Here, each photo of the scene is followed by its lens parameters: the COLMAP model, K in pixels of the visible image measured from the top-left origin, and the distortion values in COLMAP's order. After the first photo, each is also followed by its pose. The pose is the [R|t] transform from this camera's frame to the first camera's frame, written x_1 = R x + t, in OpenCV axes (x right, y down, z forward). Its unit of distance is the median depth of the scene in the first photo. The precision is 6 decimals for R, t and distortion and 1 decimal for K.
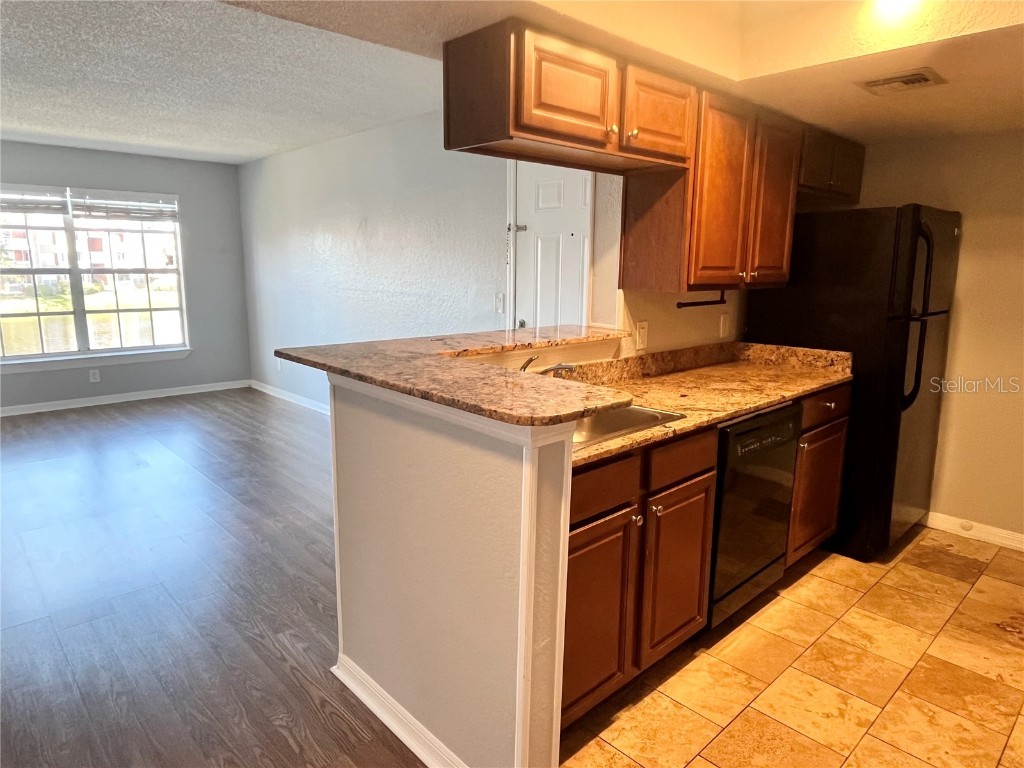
lens RADIAL K [[647.2, 0, 512.0], [0, 647.2, 384.0], [0, 0, 1]] dist [0.002746, -0.002963]
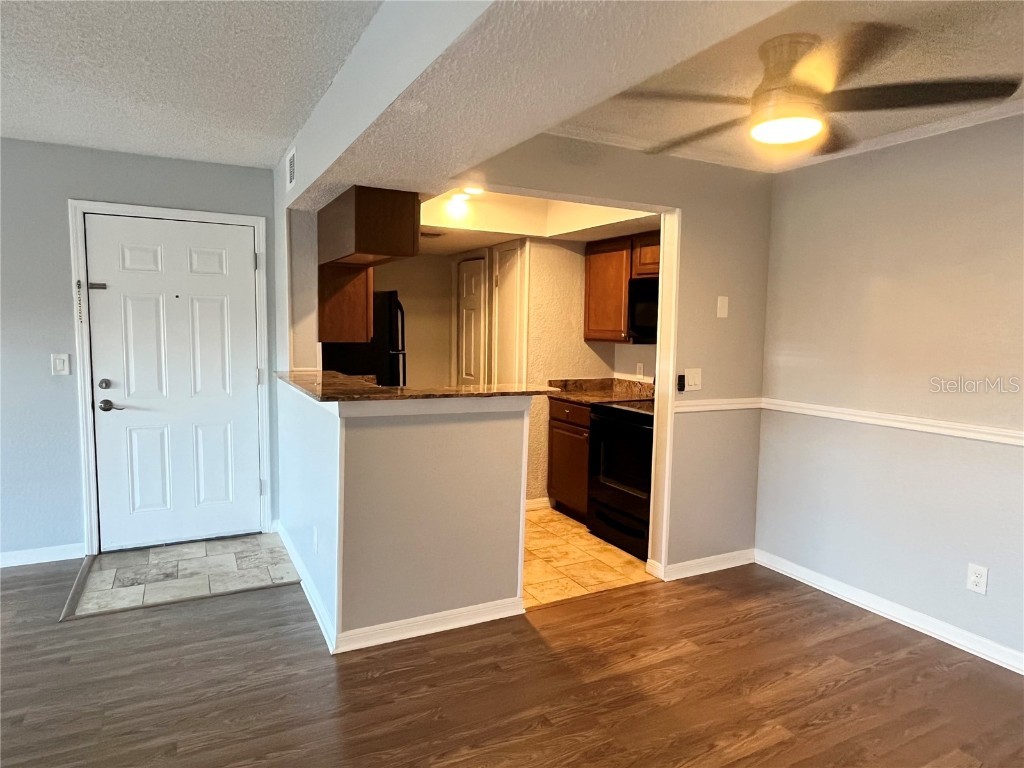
lens RADIAL K [[647.2, 0, 512.0], [0, 647.2, 384.0], [0, 0, 1]] dist [0.002746, -0.002963]
pose [[0.242764, -0.101610, 0.964749, -0.510854], [0.165595, 0.984243, 0.061994, -0.032777], [-0.955847, 0.144708, 0.255765, 0.106986]]
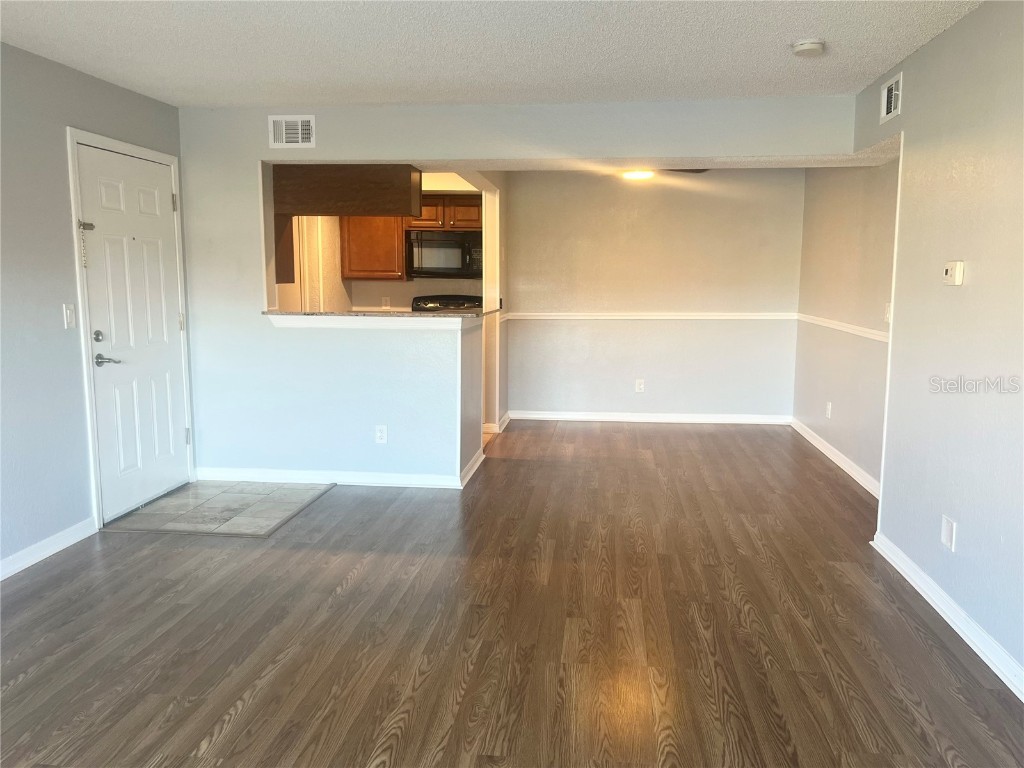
lens RADIAL K [[815.0, 0, 512.0], [0, 815.0, 384.0], [0, 0, 1]] dist [0.001383, 0.003026]
pose [[-0.644427, -0.115553, 0.755885, -0.781101], [0.135119, 0.955753, 0.261302, -0.158764], [-0.752633, 0.270524, -0.600299, 0.826328]]
